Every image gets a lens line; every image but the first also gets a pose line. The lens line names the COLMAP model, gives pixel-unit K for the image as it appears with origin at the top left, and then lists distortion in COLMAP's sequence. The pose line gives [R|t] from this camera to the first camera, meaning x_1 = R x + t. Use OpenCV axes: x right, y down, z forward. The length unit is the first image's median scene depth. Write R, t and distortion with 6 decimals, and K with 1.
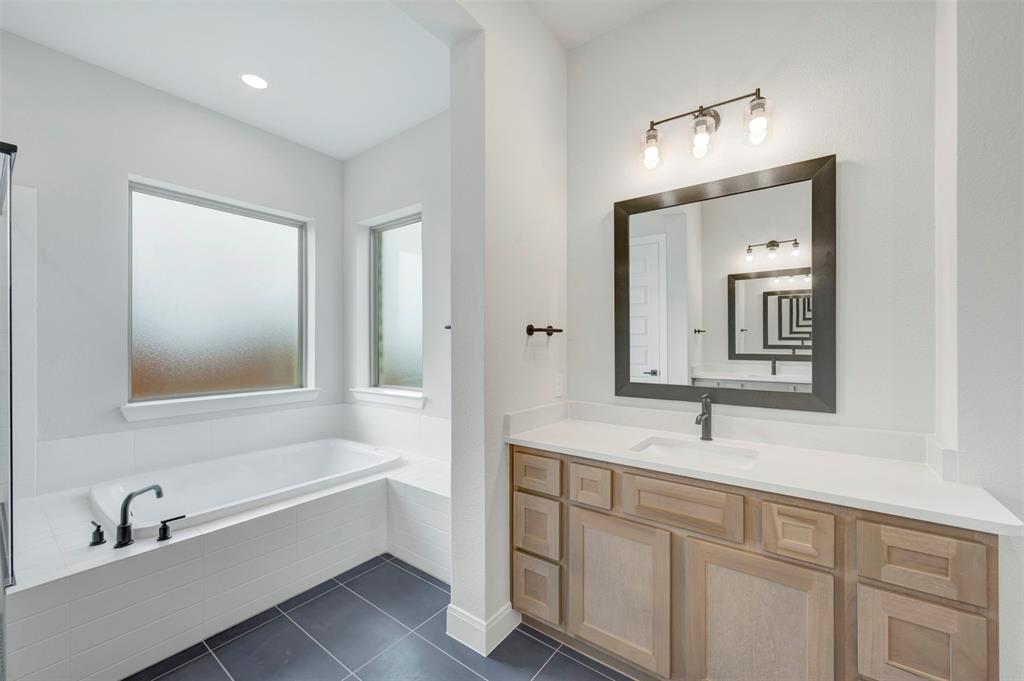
lens RADIAL K [[401.5, 0, 502.4], [0, 401.5, 342.7], [0, 0, 1]] dist [0.006782, -0.000785]
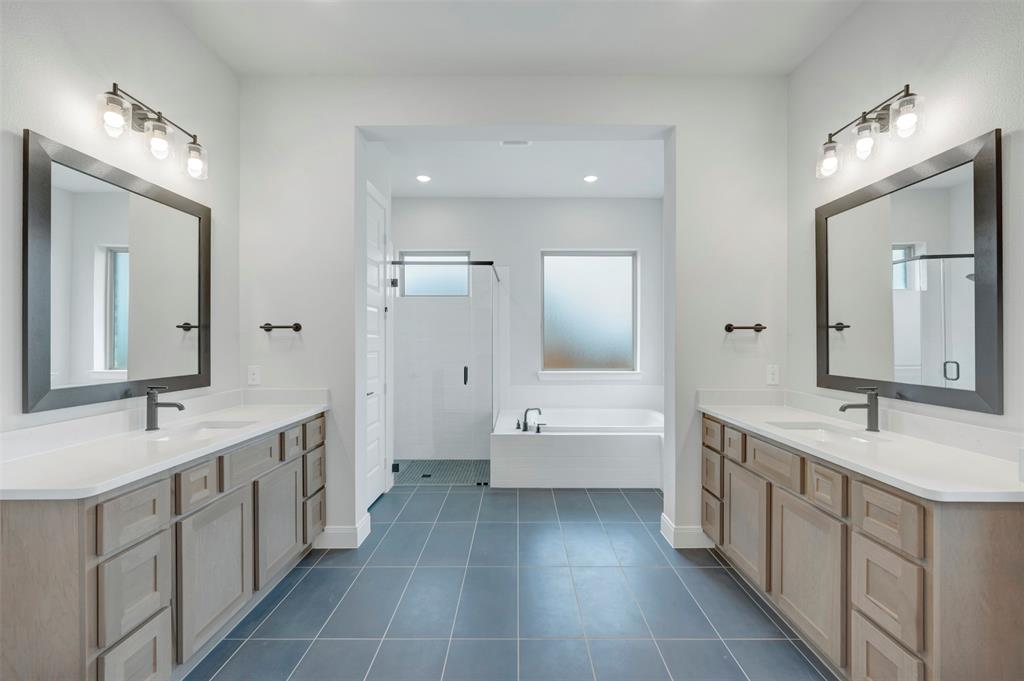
lens RADIAL K [[442.1, 0, 509.4], [0, 442.1, 338.5], [0, 0, 1]] dist [-0.000570, 0.000073]
pose [[0.580245, -0.001009, -0.814441, 0.906821], [0.000109, 0.999999, -0.001161, 0.003997], [0.814442, 0.000585, 0.580245, -0.428645]]
